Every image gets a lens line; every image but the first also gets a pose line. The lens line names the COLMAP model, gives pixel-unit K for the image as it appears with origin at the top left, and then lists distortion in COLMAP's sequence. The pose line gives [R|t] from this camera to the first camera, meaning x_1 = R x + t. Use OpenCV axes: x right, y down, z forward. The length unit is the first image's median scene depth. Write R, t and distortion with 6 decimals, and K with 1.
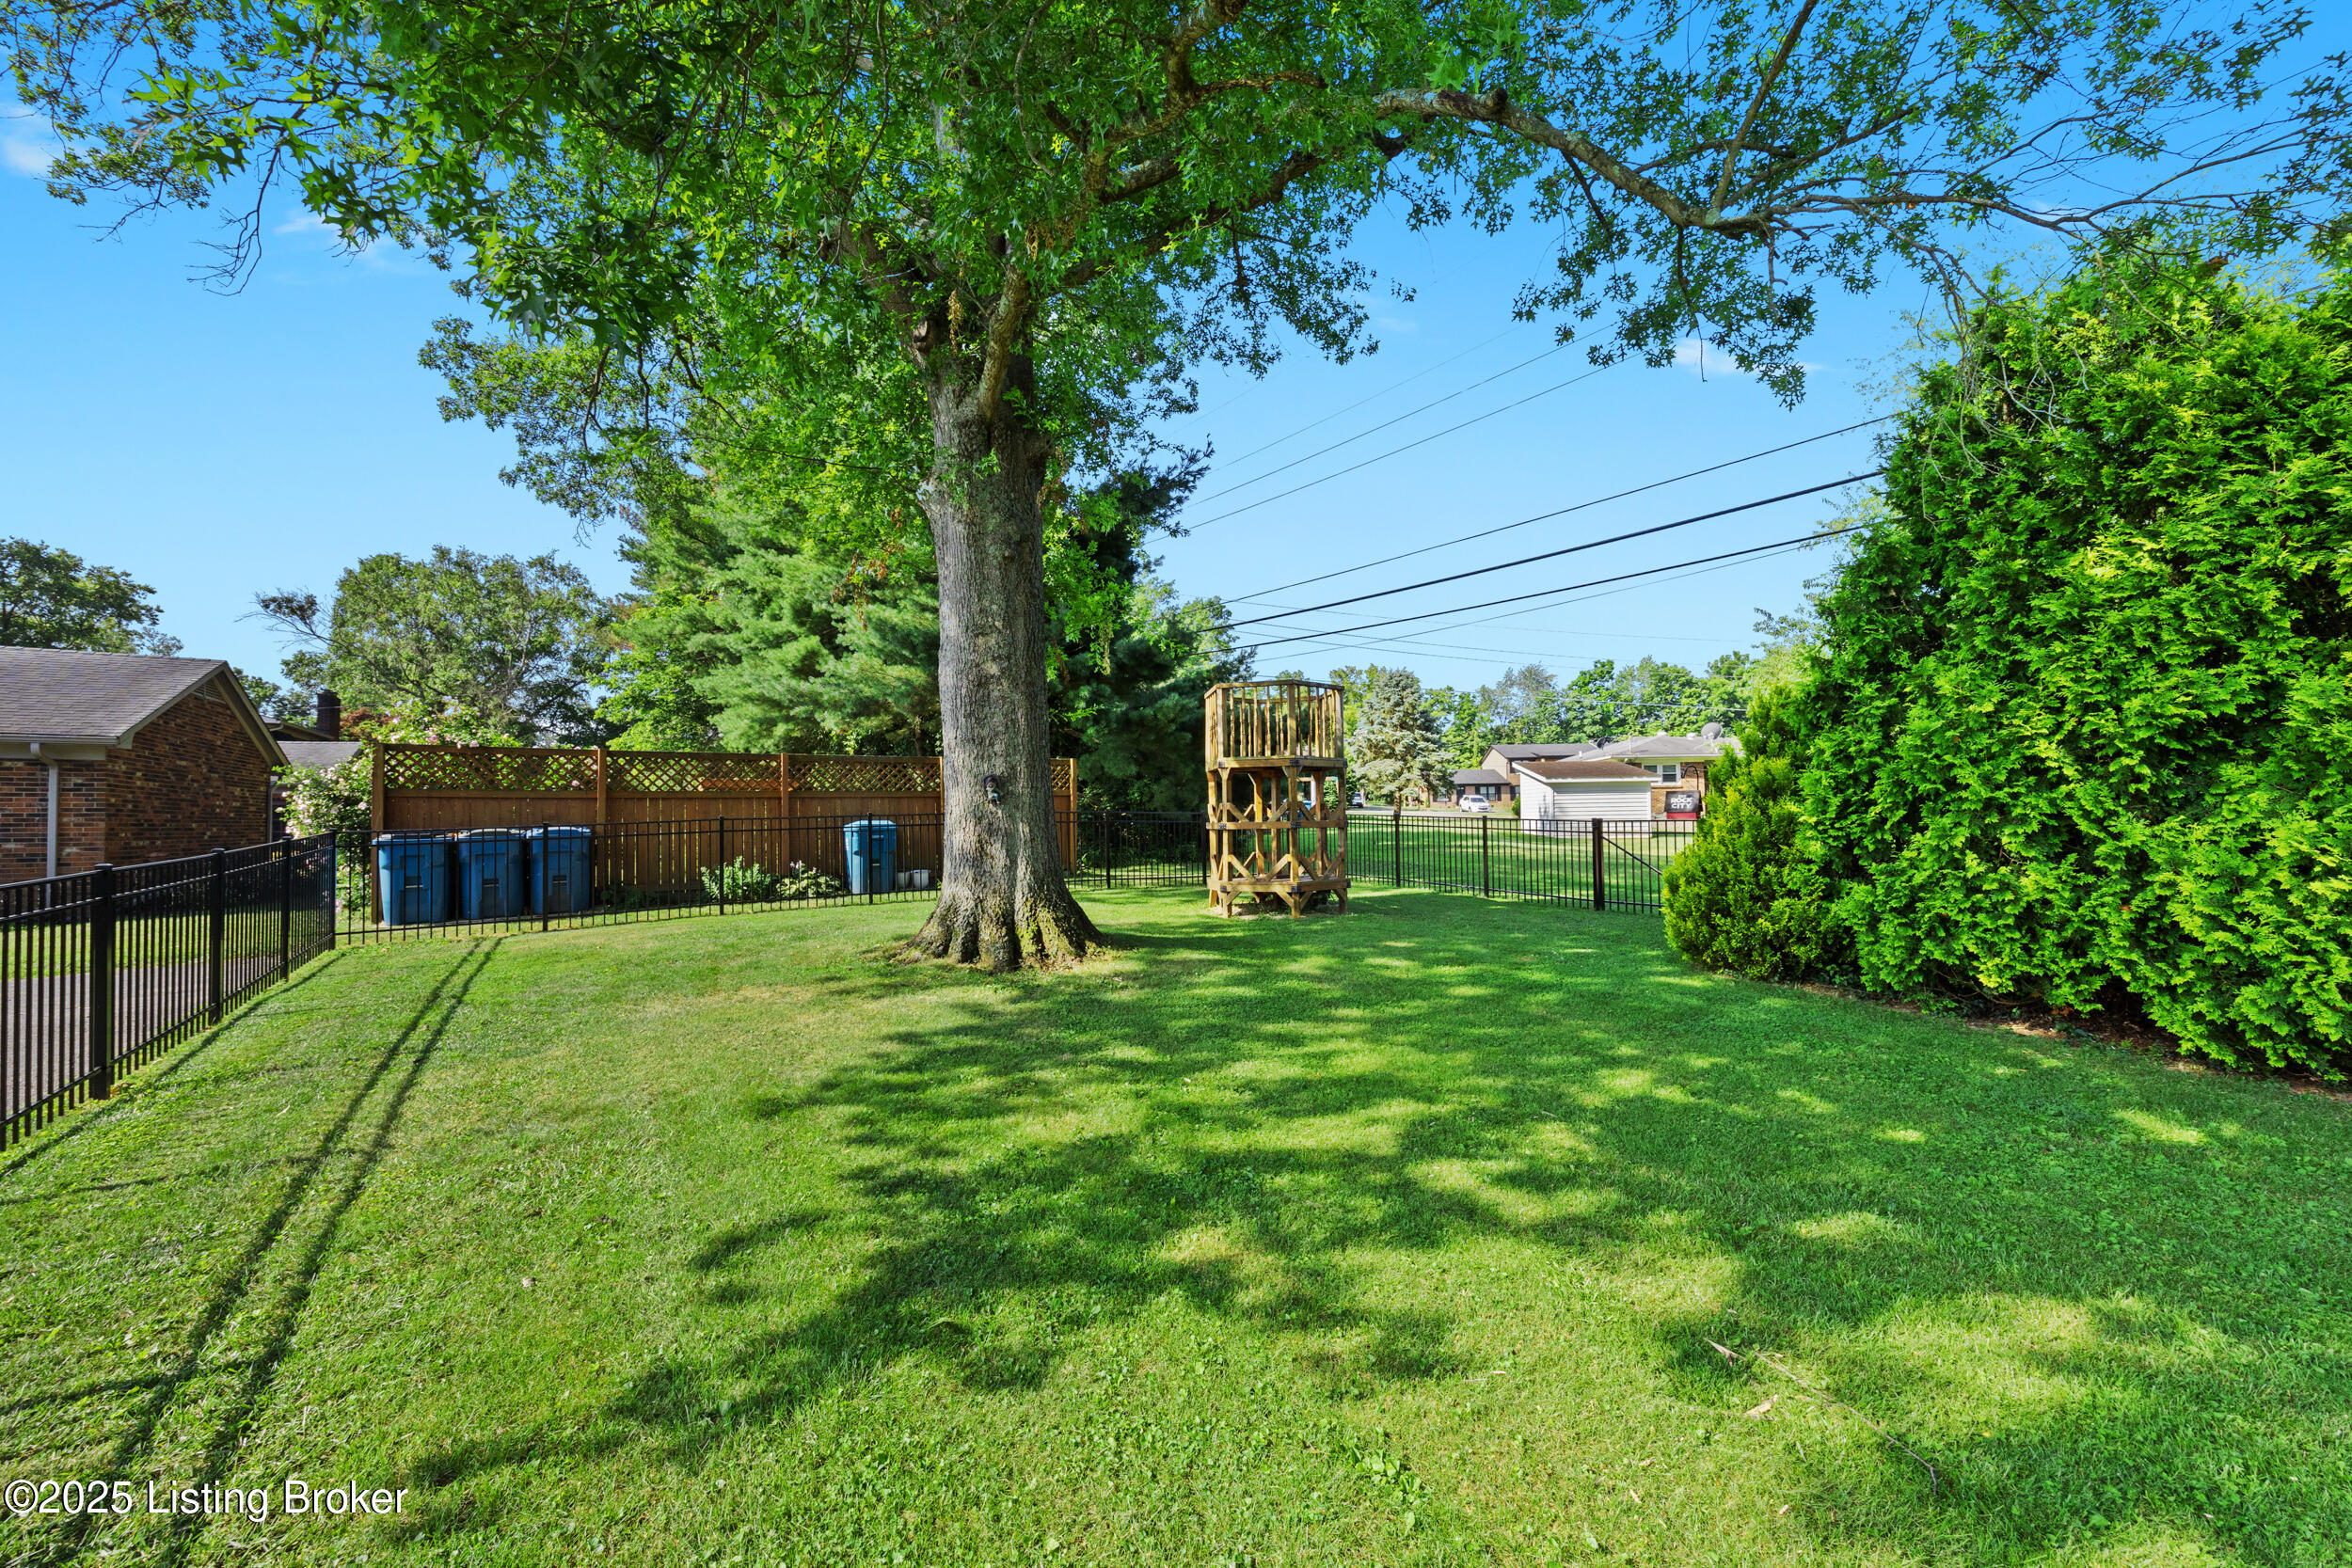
lens RADIAL K [[885.0, 0, 1183.7], [0, 885.0, 797.7], [0, 0, 1]] dist [-0.001645, -0.001035]
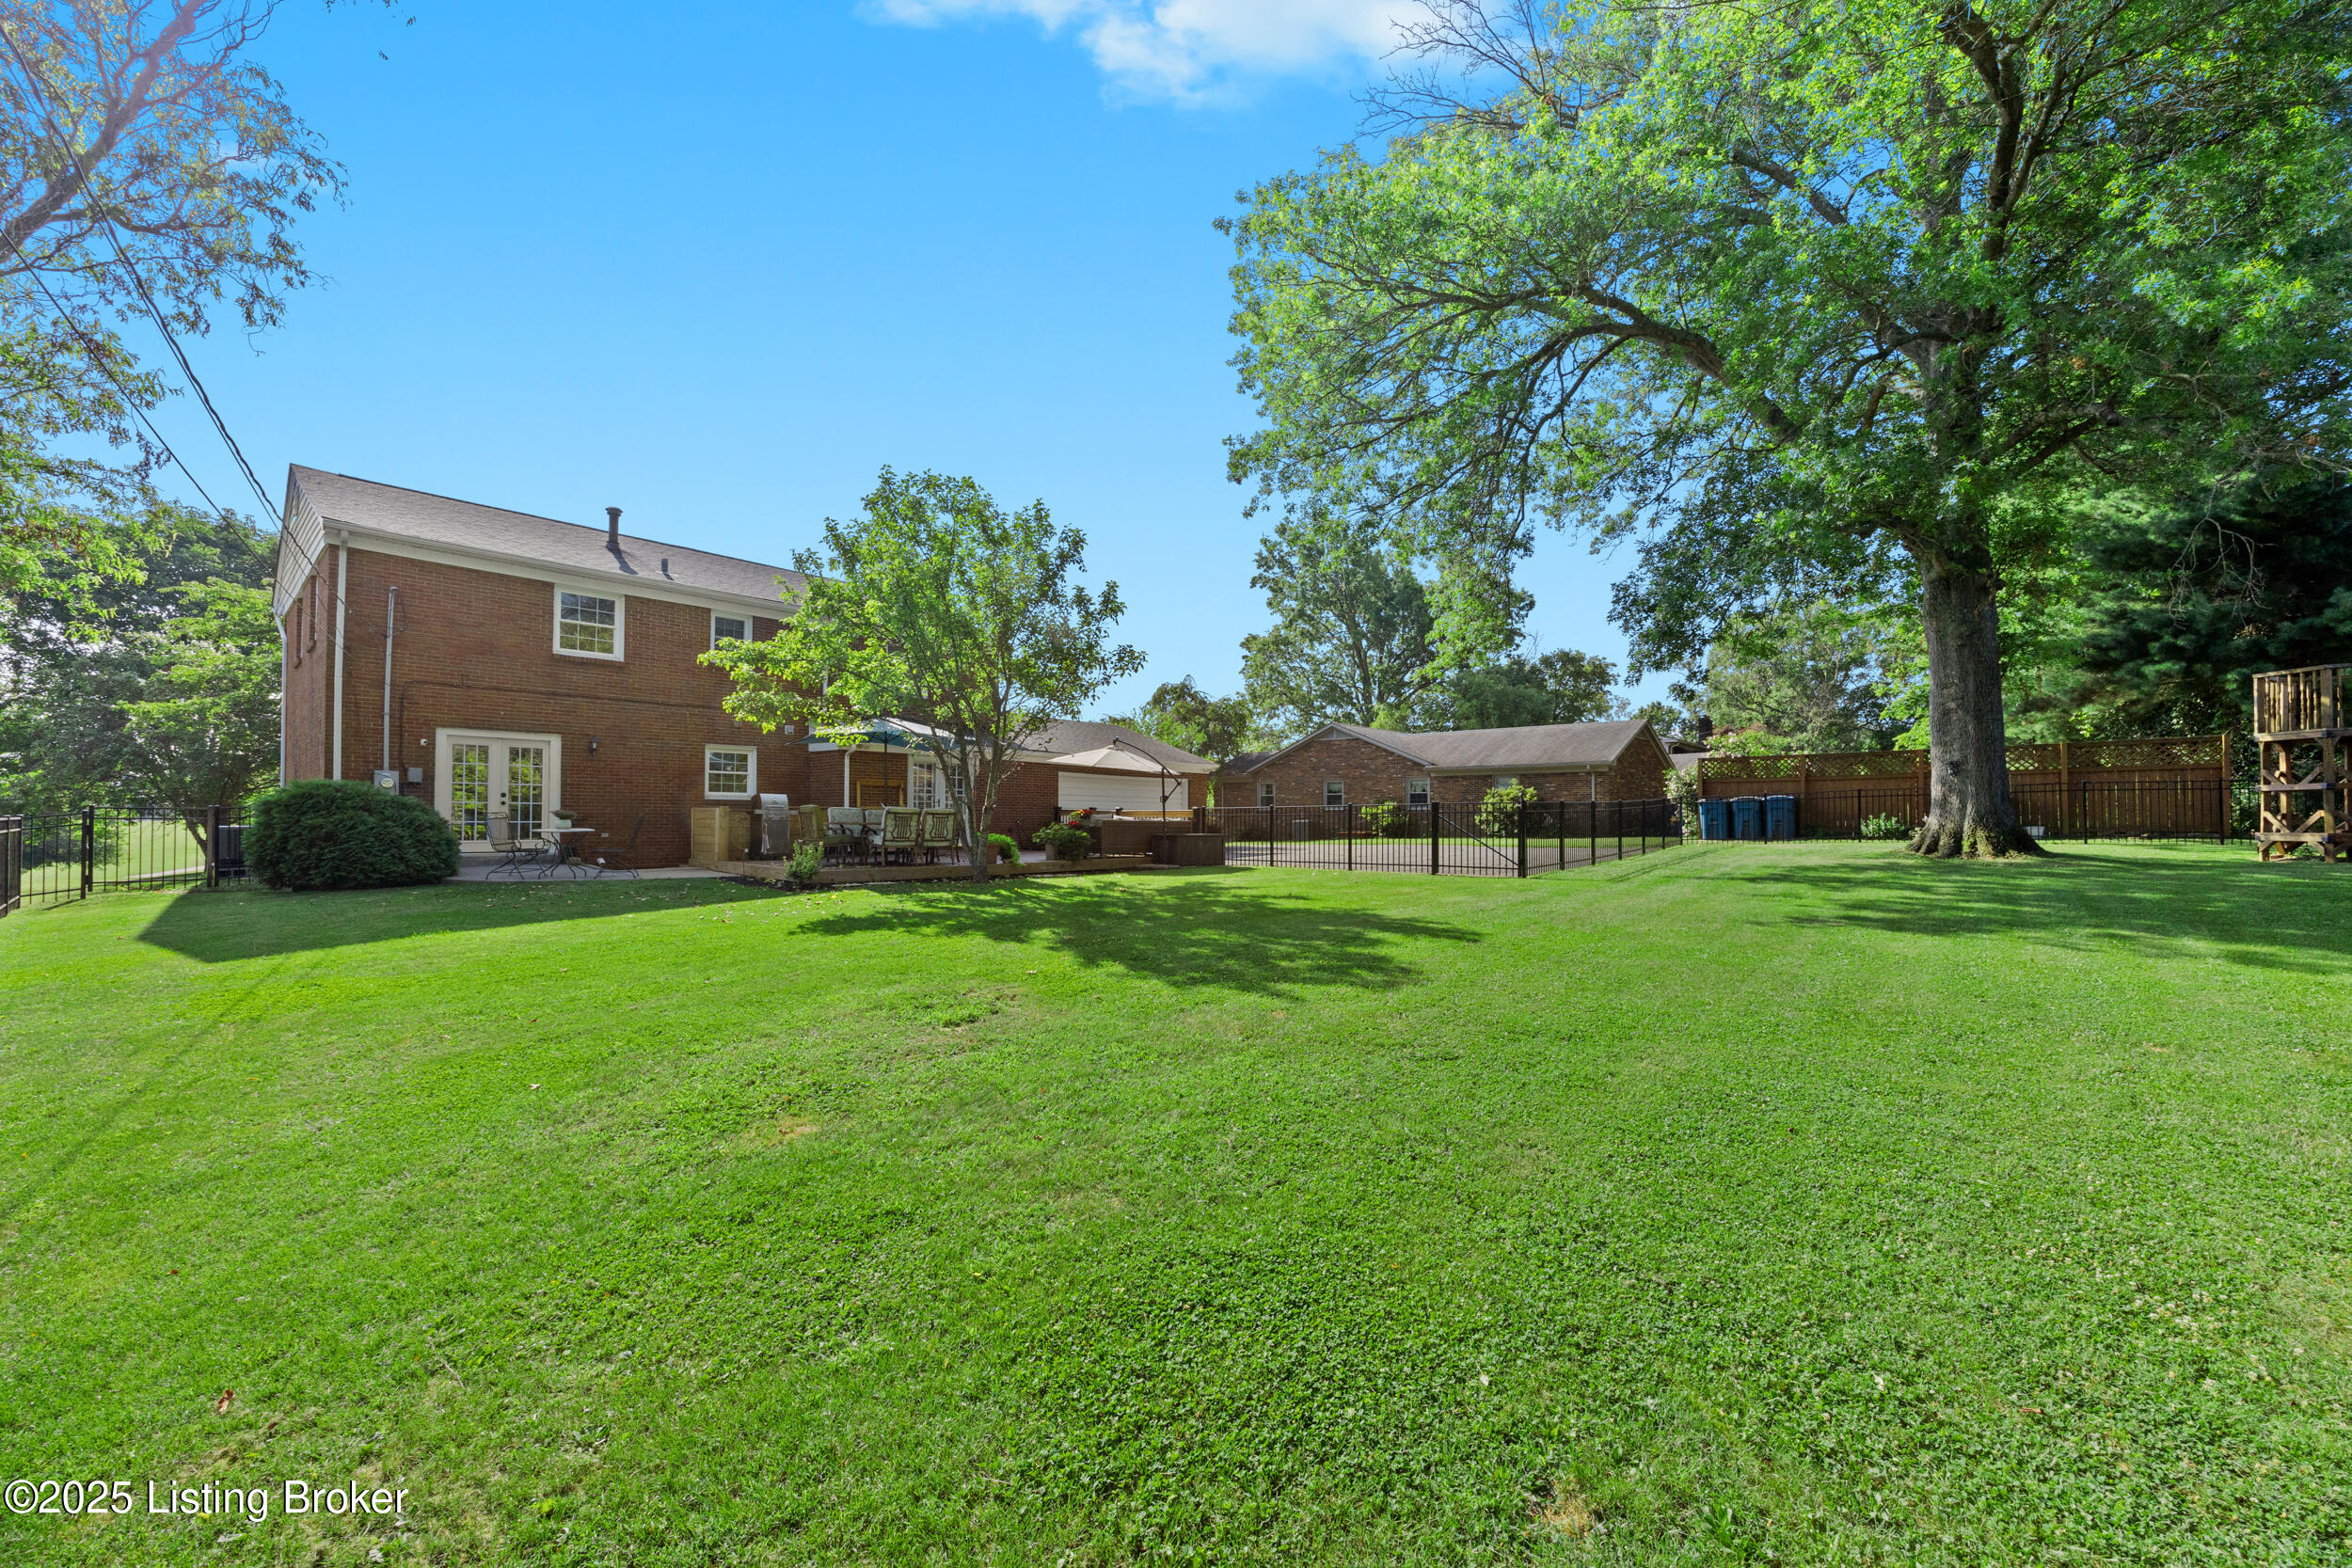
lens RADIAL K [[885.0, 0, 1155.1], [0, 885.0, 801.3], [0, 0, 1]] dist [-0.001645, -0.001035]
pose [[0.226427, -0.005150, -0.974015, 0.912519], [0.018633, 0.999826, -0.000955, 0.023497], [0.973850, -0.017932, 0.226483, -0.811417]]
